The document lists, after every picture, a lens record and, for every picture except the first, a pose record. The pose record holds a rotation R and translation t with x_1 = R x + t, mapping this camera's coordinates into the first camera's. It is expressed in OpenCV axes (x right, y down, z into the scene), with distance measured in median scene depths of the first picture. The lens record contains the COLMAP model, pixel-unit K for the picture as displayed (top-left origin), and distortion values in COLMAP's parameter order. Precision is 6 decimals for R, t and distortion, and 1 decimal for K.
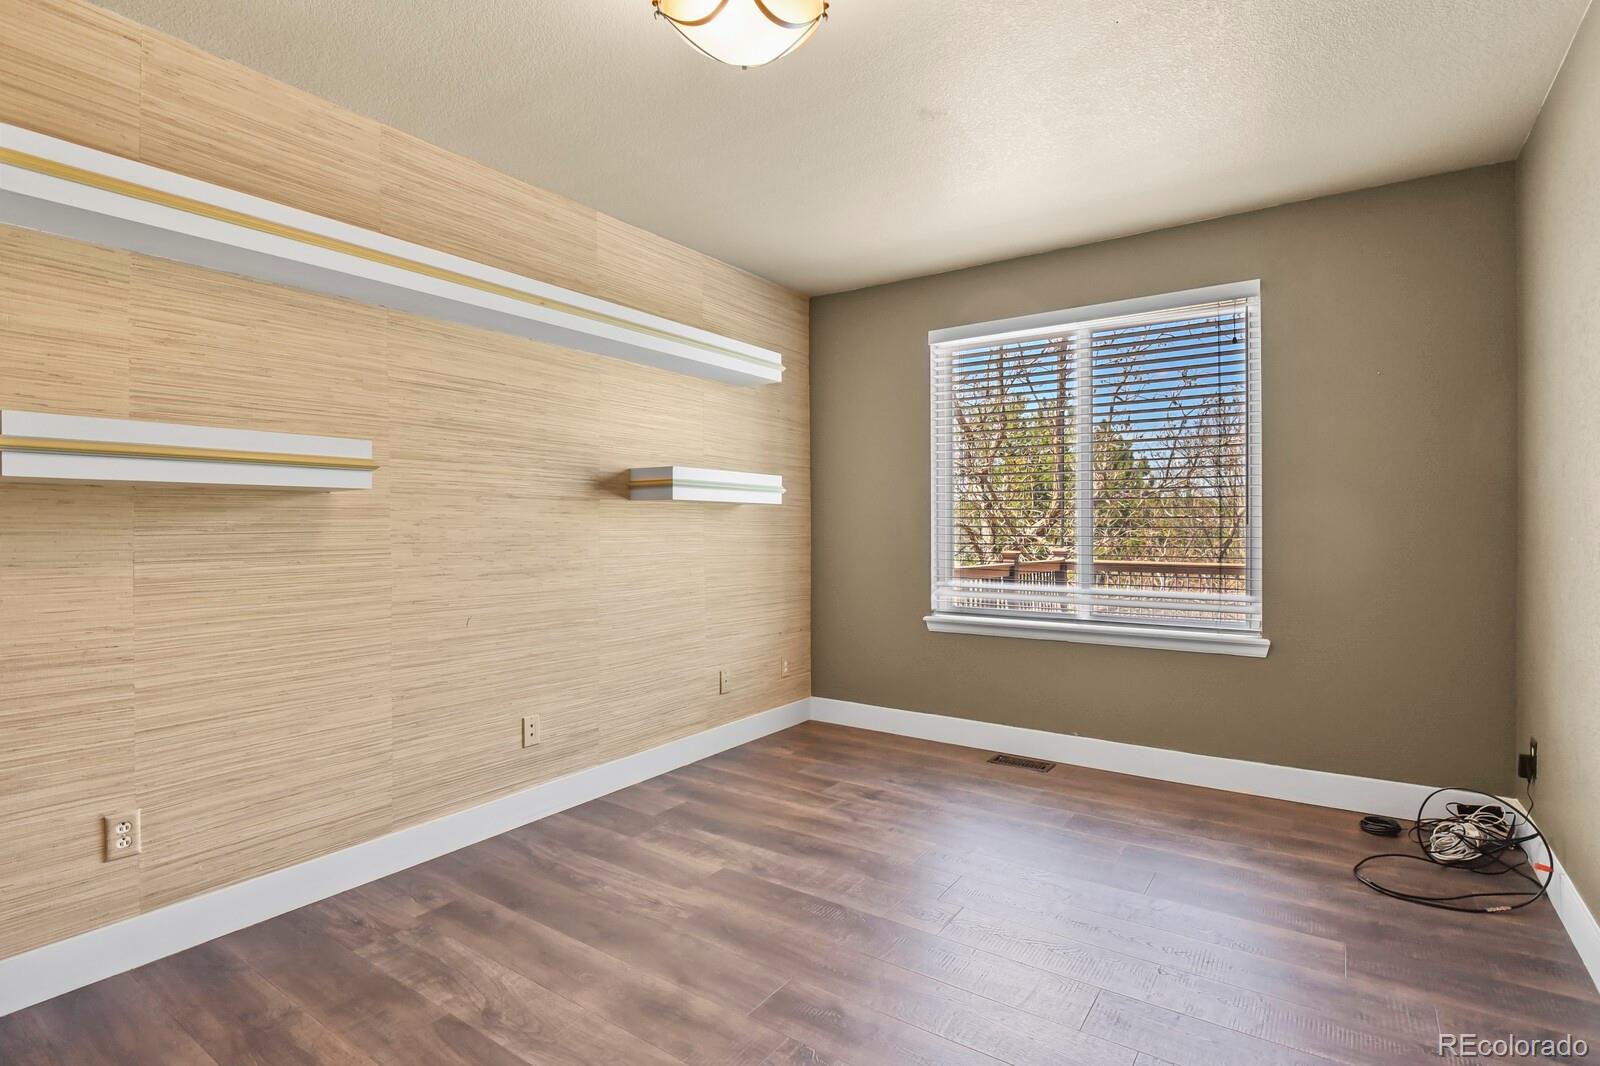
lens RADIAL K [[776.6, 0, 808.3], [0, 776.6, 530.0], [0, 0, 1]] dist [-0.004215, -0.006798]
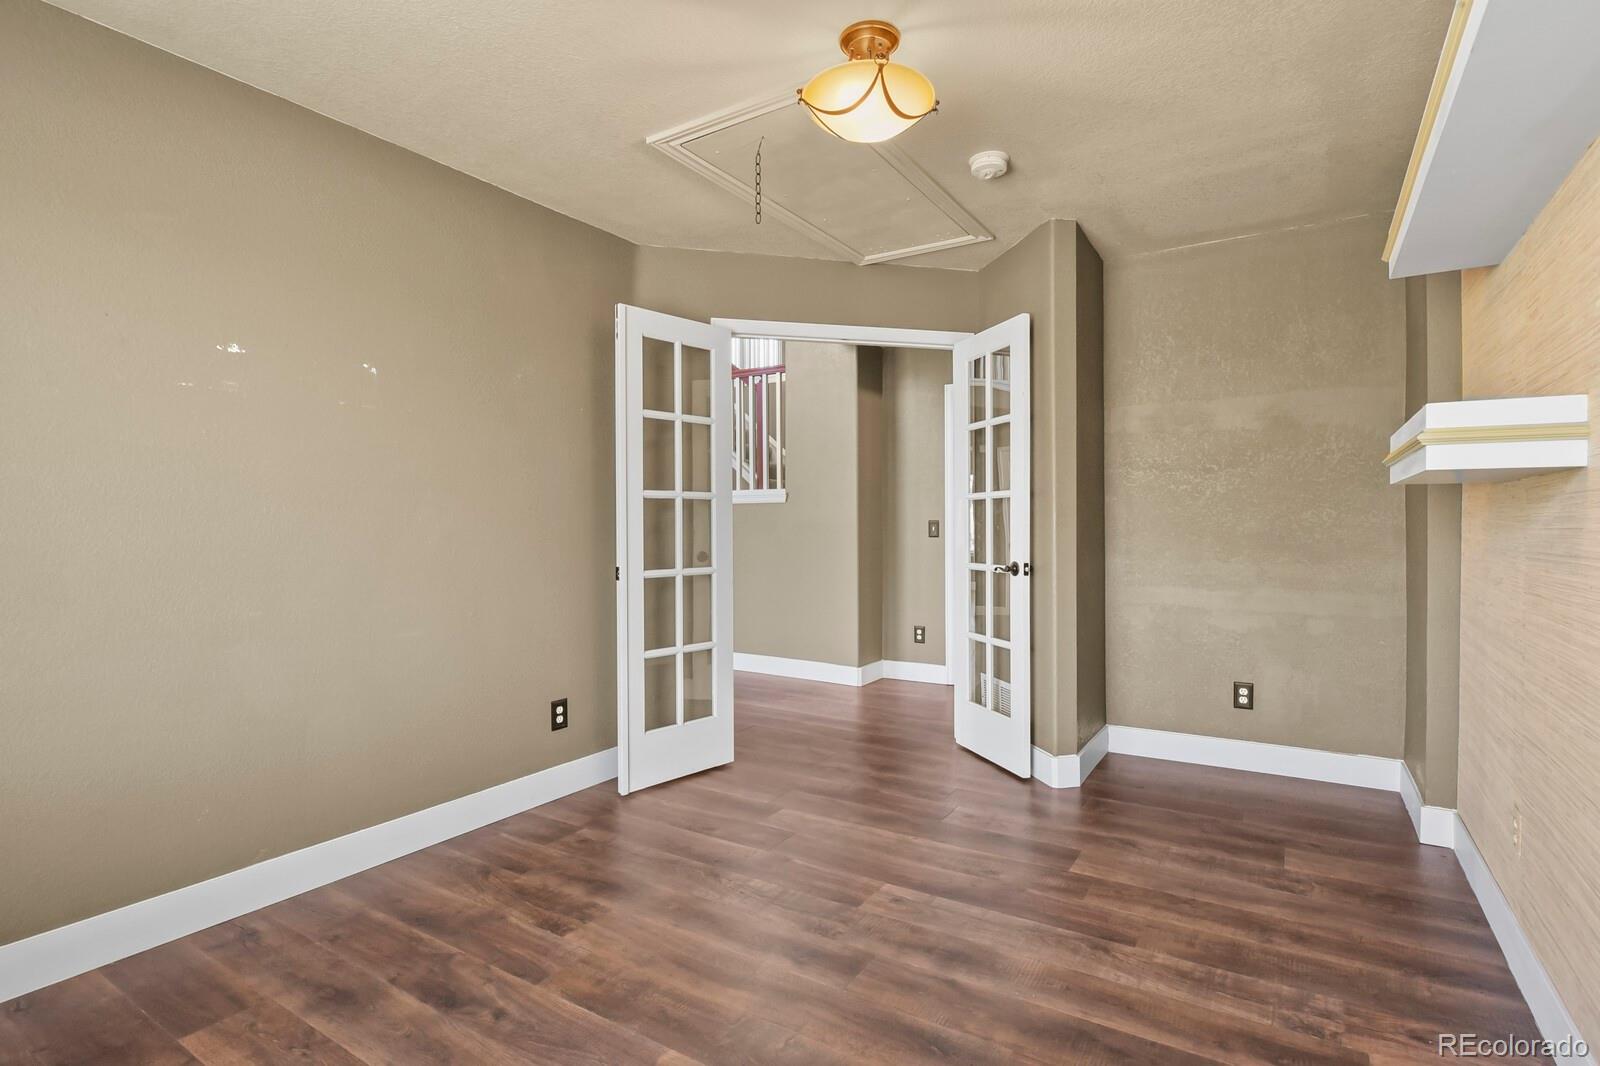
lens RADIAL K [[776.6, 0, 808.3], [0, 776.6, 530.0], [0, 0, 1]] dist [-0.004215, -0.006798]
pose [[-0.999203, 0.009501, -0.038772, 0.057248], [0.008894, 0.999836, 0.015797, -0.015796], [0.038916, 0.015439, -0.999123, 2.045900]]
